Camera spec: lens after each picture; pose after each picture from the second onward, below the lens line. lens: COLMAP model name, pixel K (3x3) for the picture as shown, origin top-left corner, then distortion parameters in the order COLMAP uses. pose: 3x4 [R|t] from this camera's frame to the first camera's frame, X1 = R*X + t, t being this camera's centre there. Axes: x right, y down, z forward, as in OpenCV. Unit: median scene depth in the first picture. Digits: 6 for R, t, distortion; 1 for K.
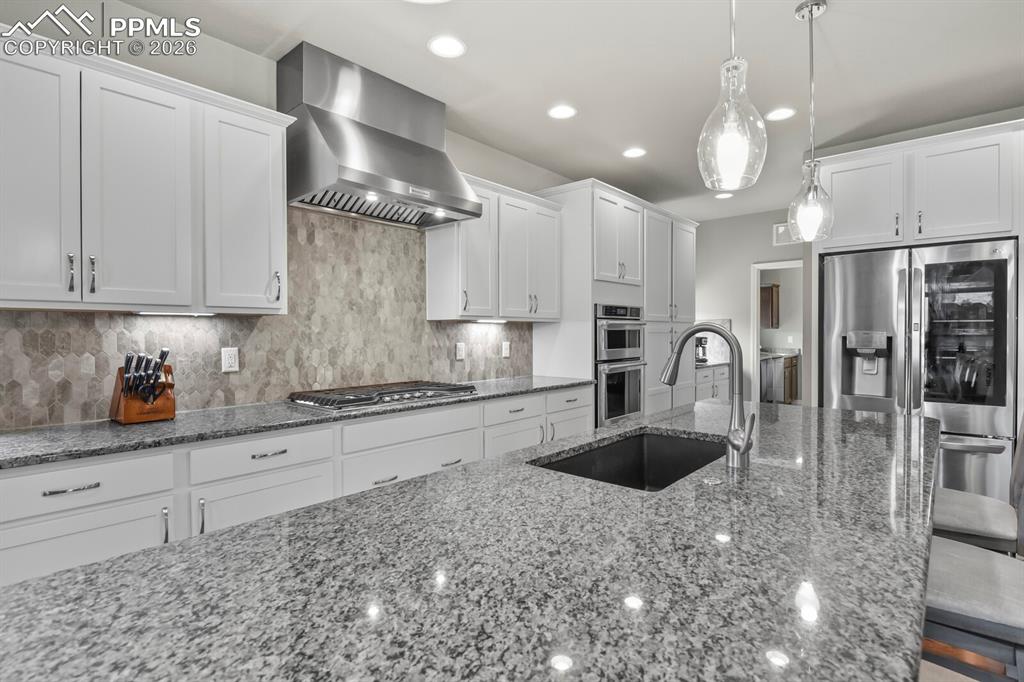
lens RADIAL K [[497.9, 0, 516.6], [0, 497.9, 339.6], [0, 0, 1]] dist [-0.008529, -0.003910]
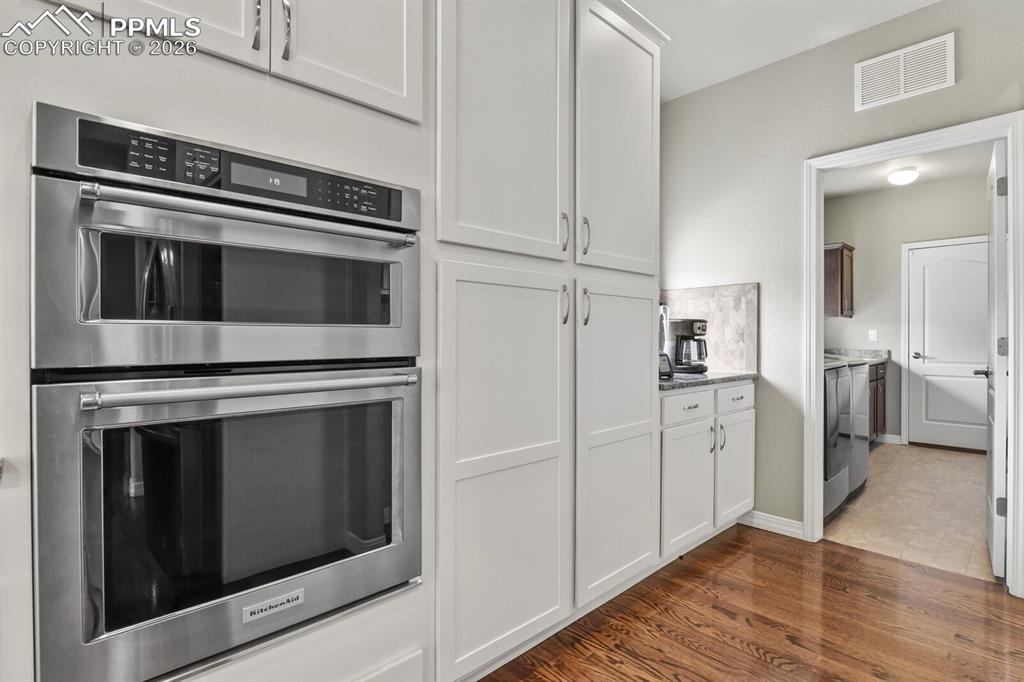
lens RADIAL K [[497.9, 0, 515.9], [0, 497.9, 339.3], [0, 0, 1]] dist [-0.008529, -0.003910]
pose [[0.995842, 0.002729, -0.091057, 0.475750], [-0.003730, 0.999934, -0.010822, 0.037697], [0.091022, 0.011116, 0.995787, 0.994732]]
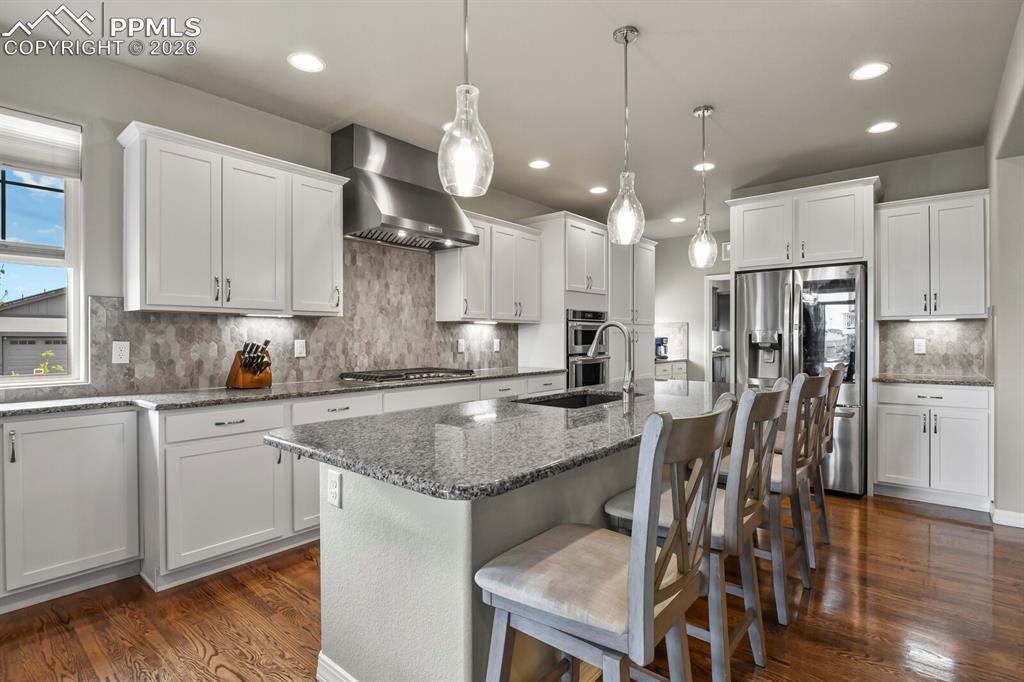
lens RADIAL K [[497.9, 0, 517.5], [0, 497.9, 339.0], [0, 0, 1]] dist [-0.008529, -0.003910]
pose [[0.999795, 0.001888, 0.020169, 0.007564], [-0.001685, 0.999948, -0.010084, 0.021150], [-0.020187, 0.010048, 0.999746, -0.328095]]
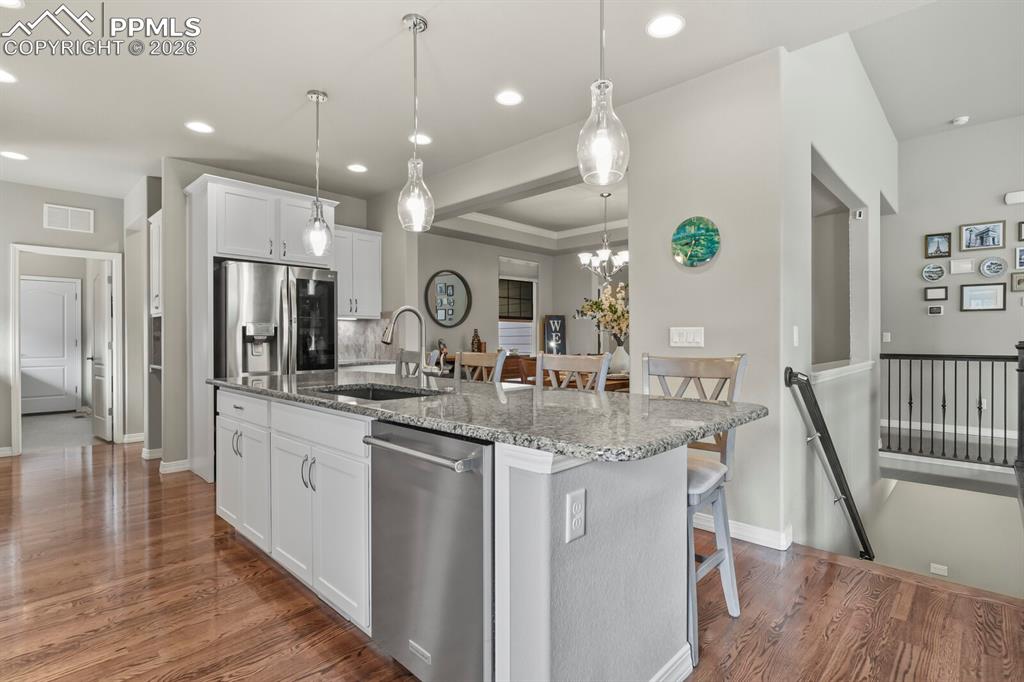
lens RADIAL K [[497.9, 0, 517.4], [0, 497.9, 341.3], [0, 0, 1]] dist [-0.008529, -0.003910]
pose [[0.042144, -0.001223, 0.999111, -0.578272], [0.014457, 0.999895, 0.000614, 0.040853], [-0.999007, 0.014419, 0.042157, 0.253159]]
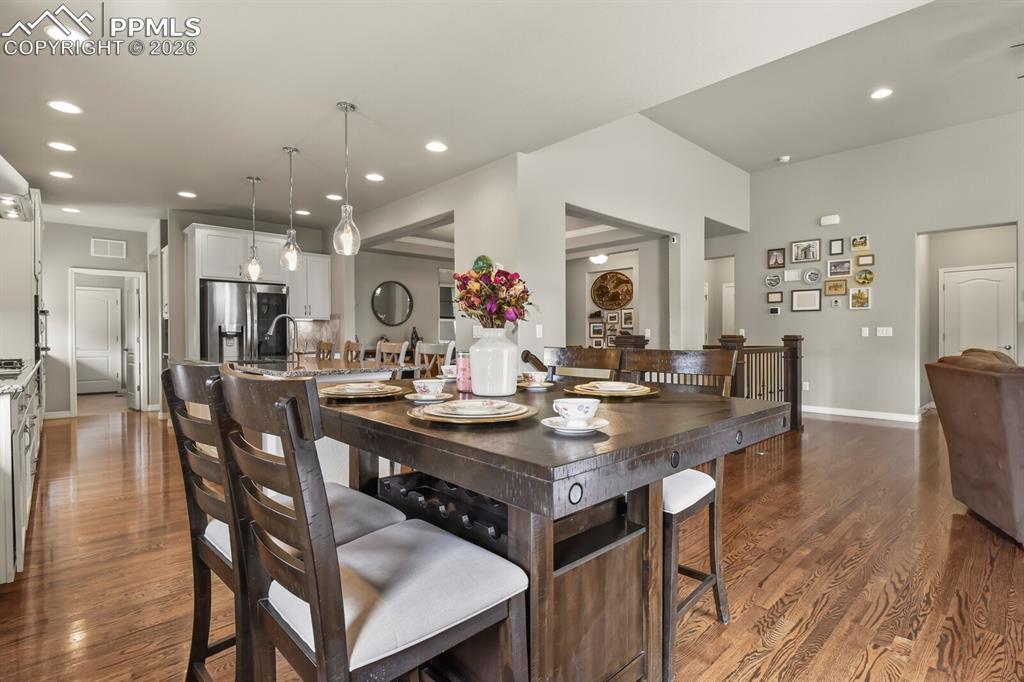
lens RADIAL K [[497.9, 0, 517.6], [0, 497.9, 341.2], [0, 0, 1]] dist [-0.008529, -0.003910]
pose [[0.101508, -0.006299, 0.994815, -1.090144], [0.015639, 0.999866, 0.004736, 0.060503], [-0.994712, 0.015077, 0.101593, -0.305316]]
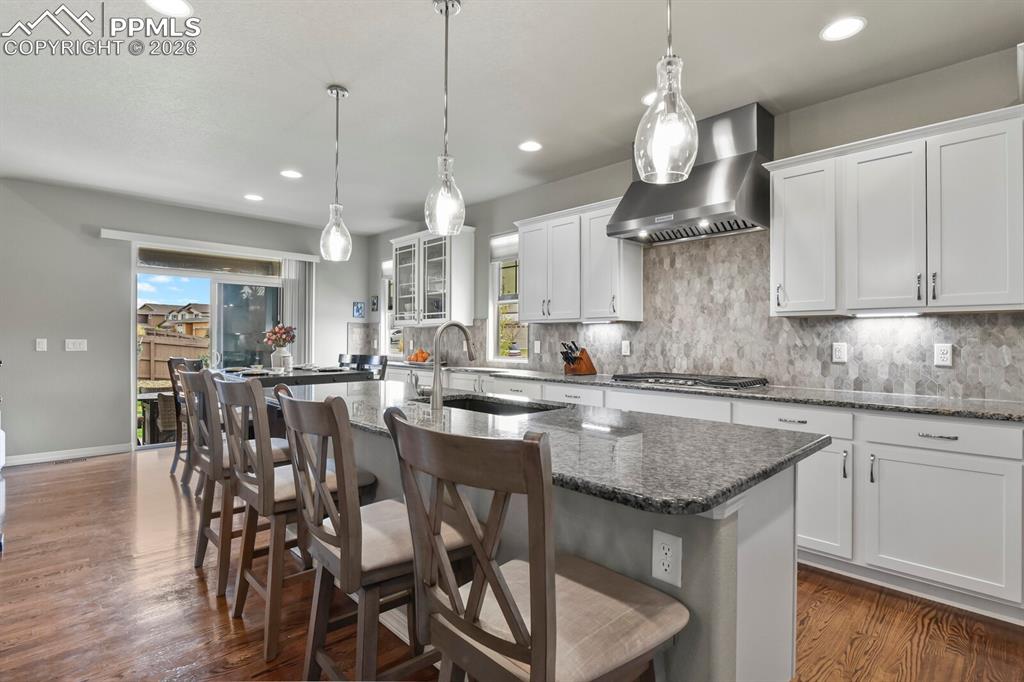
lens RADIAL K [[497.9, 0, 518.6], [0, 497.9, 339.9], [0, 0, 1]] dist [-0.008529, -0.003910]
pose [[-0.079842, 0.002735, -0.996804, 0.884896], [-0.017567, 0.999837, 0.004151, 0.009449], [0.996653, 0.017842, -0.079781, 0.604514]]
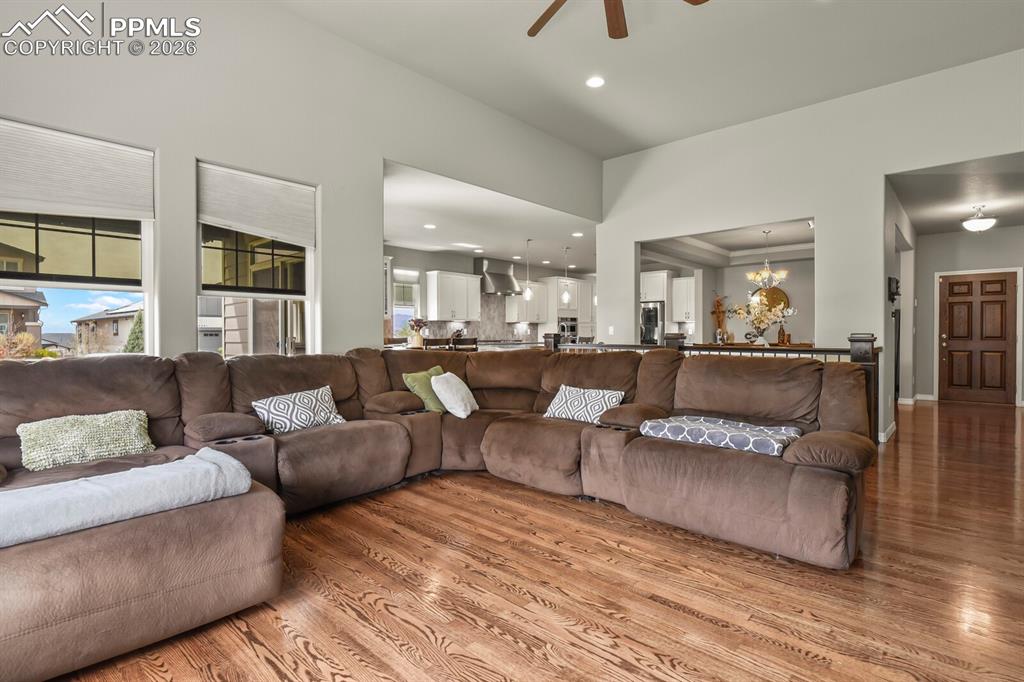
lens RADIAL K [[497.9, 0, 509.6], [0, 497.9, 335.6], [0, 0, 1]] dist [-0.008529, -0.003910]
pose [[0.999346, 0.003456, -0.035990, -0.037736], [-0.003754, 0.999959, -0.008208, 0.082958], [0.035960, 0.008337, 0.999318, -2.526590]]
